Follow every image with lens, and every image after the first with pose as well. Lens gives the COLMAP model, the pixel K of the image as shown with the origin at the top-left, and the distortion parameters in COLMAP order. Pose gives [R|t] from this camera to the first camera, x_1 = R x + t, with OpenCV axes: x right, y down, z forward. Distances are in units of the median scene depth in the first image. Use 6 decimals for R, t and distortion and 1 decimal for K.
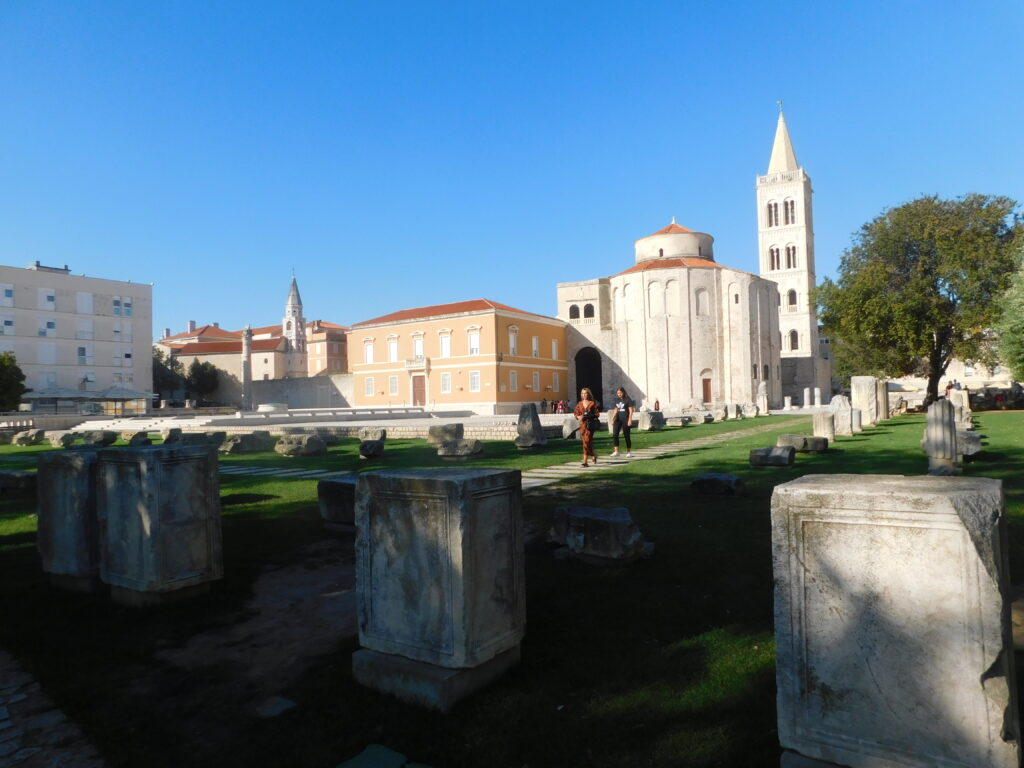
lens RADIAL K [[705.6, 0, 511.1], [0, 705.6, 385.0], [0, 0, 1]] dist [-0.070977, 0.000691]
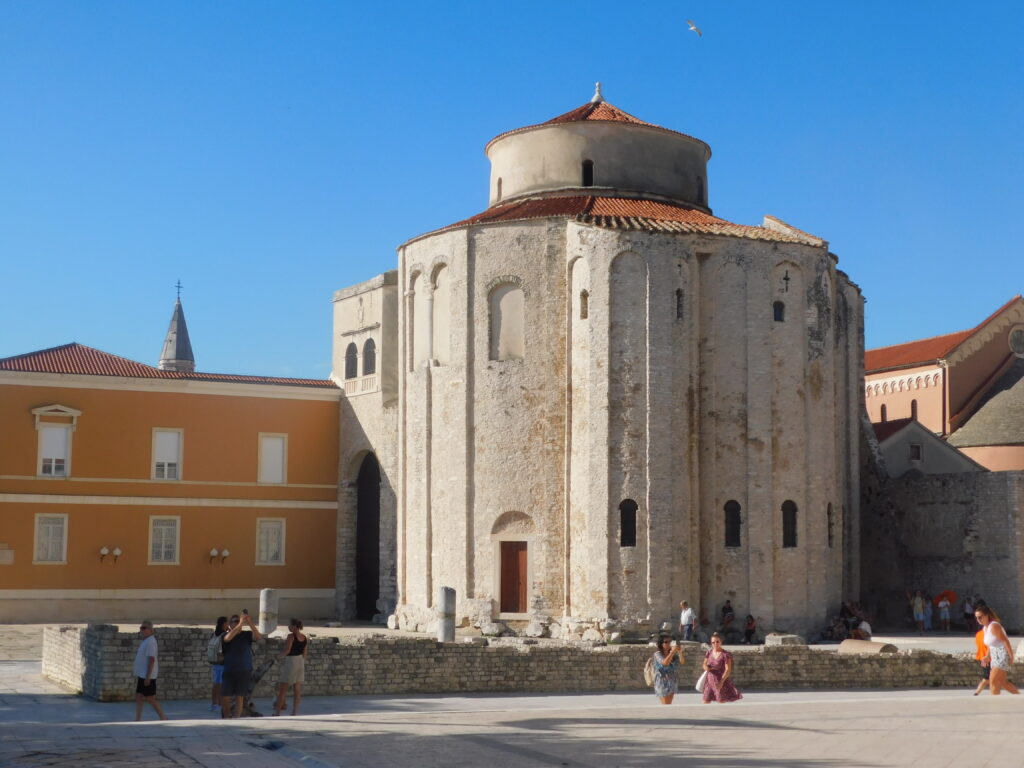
lens RADIAL K [[1541.2, 0, 512.0], [0, 1541.2, 384.0], [0, 0, 1]] dist [0.017383, -0.020613]
pose [[0.827085, -0.035383, -0.560962, 0.670572], [-0.010042, 0.996927, -0.077687, -0.026009], [0.561987, 0.069887, 0.824188, 0.354436]]
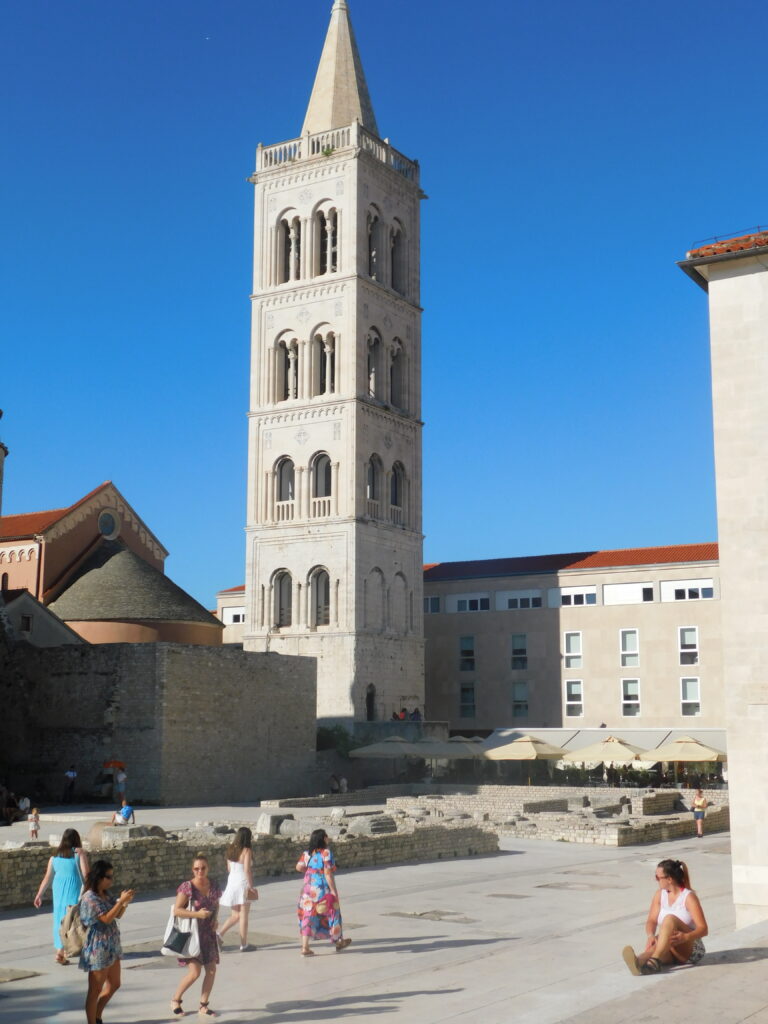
lens RADIAL K [[1343.7, 0, 385.3], [0, 1343.7, 505.7], [0, 0, 1]] dist [-0.025522, 0.005112]
pose [[0.999190, 0.025444, 0.031164, 0.545931], [-0.020822, 0.989853, -0.140561, -0.021035], [-0.034424, 0.139798, 0.989581, 0.436630]]
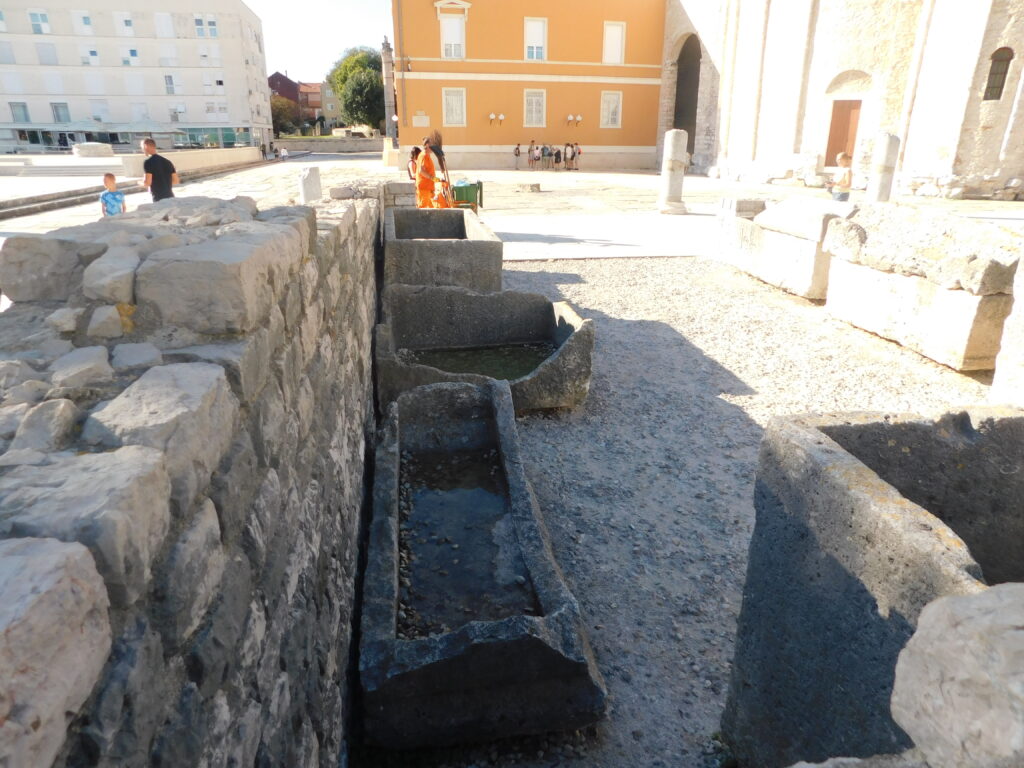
lens RADIAL K [[676.3, 0, 513.7], [0, 676.3, 383.1], [0, 0, 1]] dist [-0.073252, 0.055379]
pose [[0.668754, 0.279531, -0.688934, 0.424610], [0.000448, 0.926478, 0.376349, -0.002068], [0.743484, -0.251993, 0.619461, 0.579276]]
